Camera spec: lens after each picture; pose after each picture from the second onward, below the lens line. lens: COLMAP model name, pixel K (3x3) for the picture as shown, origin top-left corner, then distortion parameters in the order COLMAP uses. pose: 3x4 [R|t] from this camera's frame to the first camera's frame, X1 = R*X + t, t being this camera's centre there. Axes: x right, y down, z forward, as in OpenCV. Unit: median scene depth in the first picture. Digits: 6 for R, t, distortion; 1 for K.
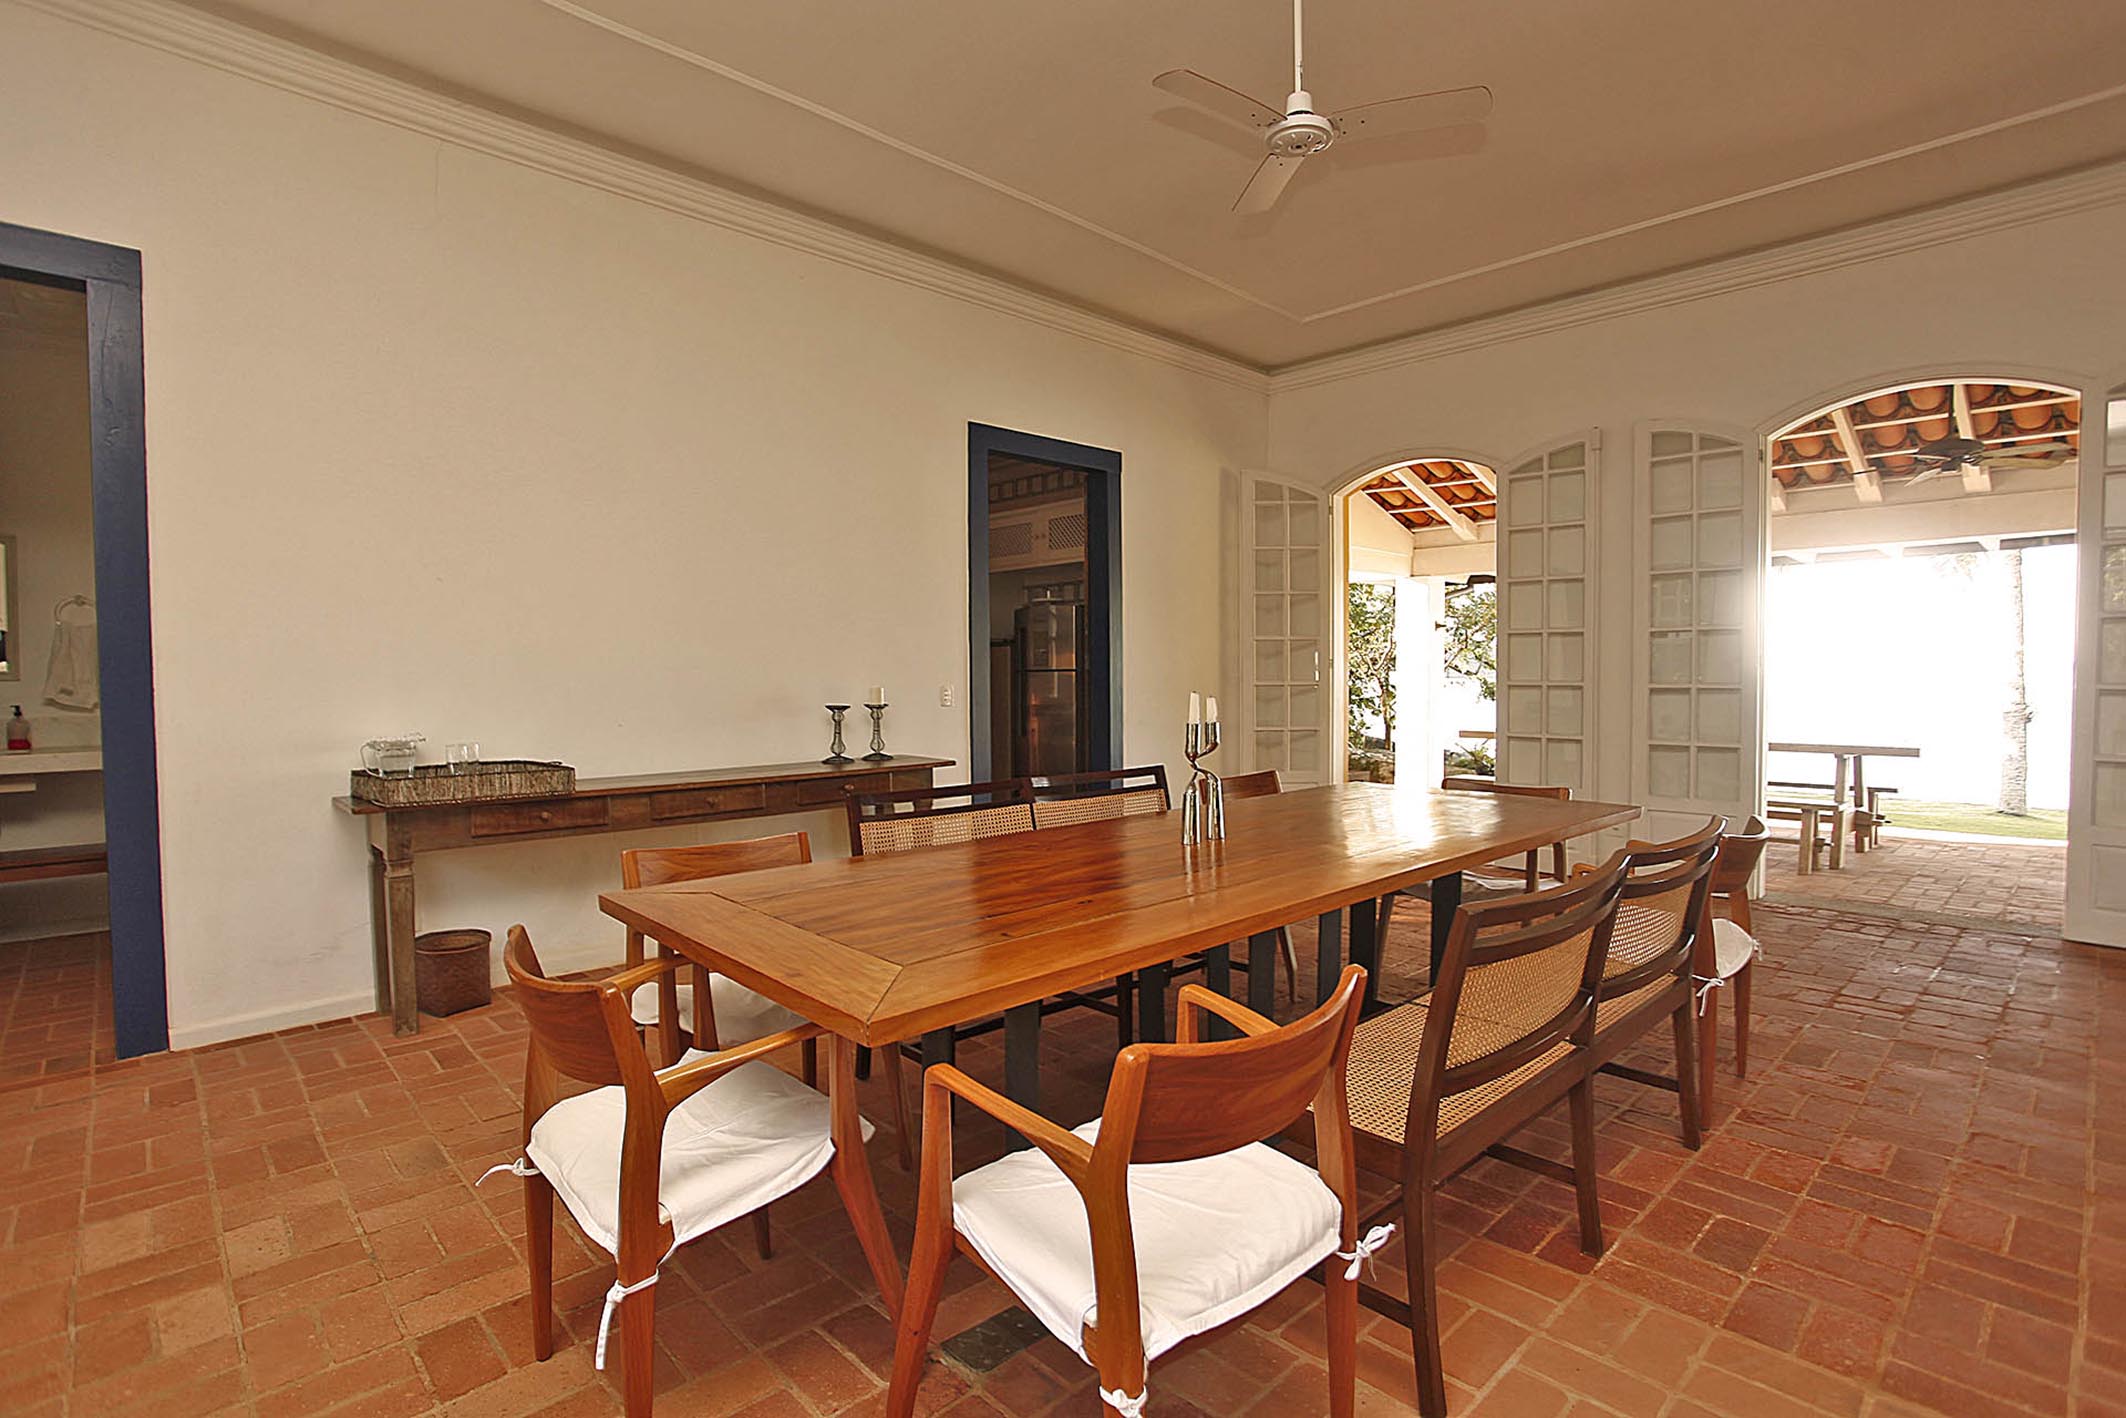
lens RADIAL K [[1012.3, 0, 1064.4], [0, 1012.3, 720.0], [0, 0, 1]] dist [-0.075750, 0.024679]
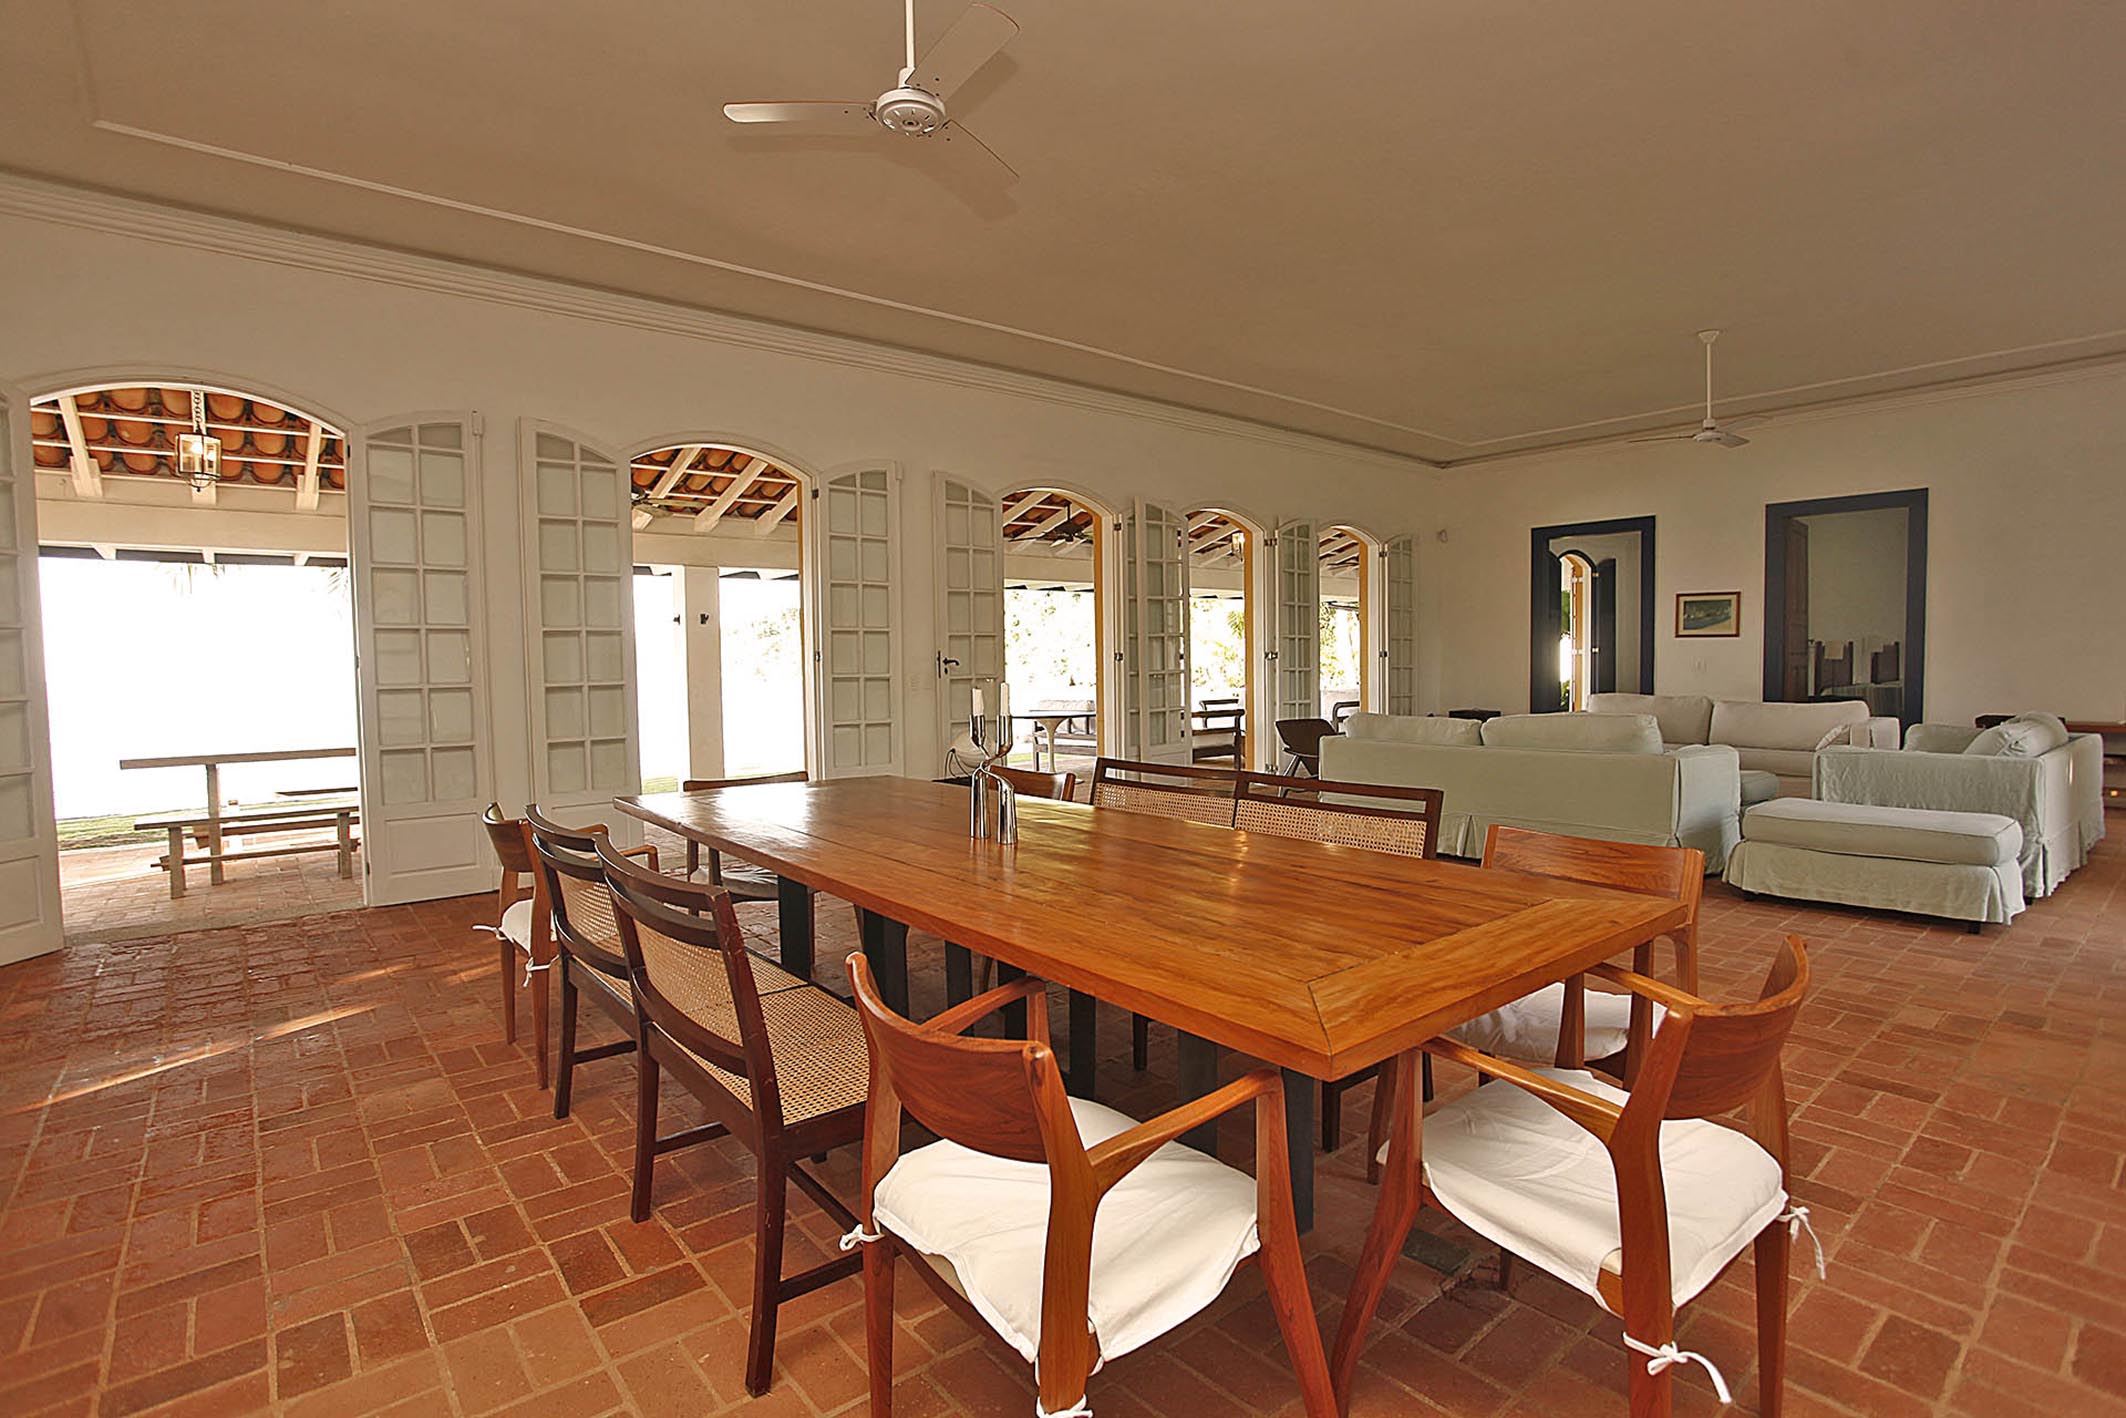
lens RADIAL K [[1012.3, 0, 1064.4], [0, 1012.3, 720.0], [0, 0, 1]] dist [-0.075750, 0.024679]
pose [[0.063860, -0.052403, 0.996582, -0.368782], [0.060609, 0.996981, 0.048540, -0.015427], [-0.996117, 0.057302, 0.066843, 0.394281]]
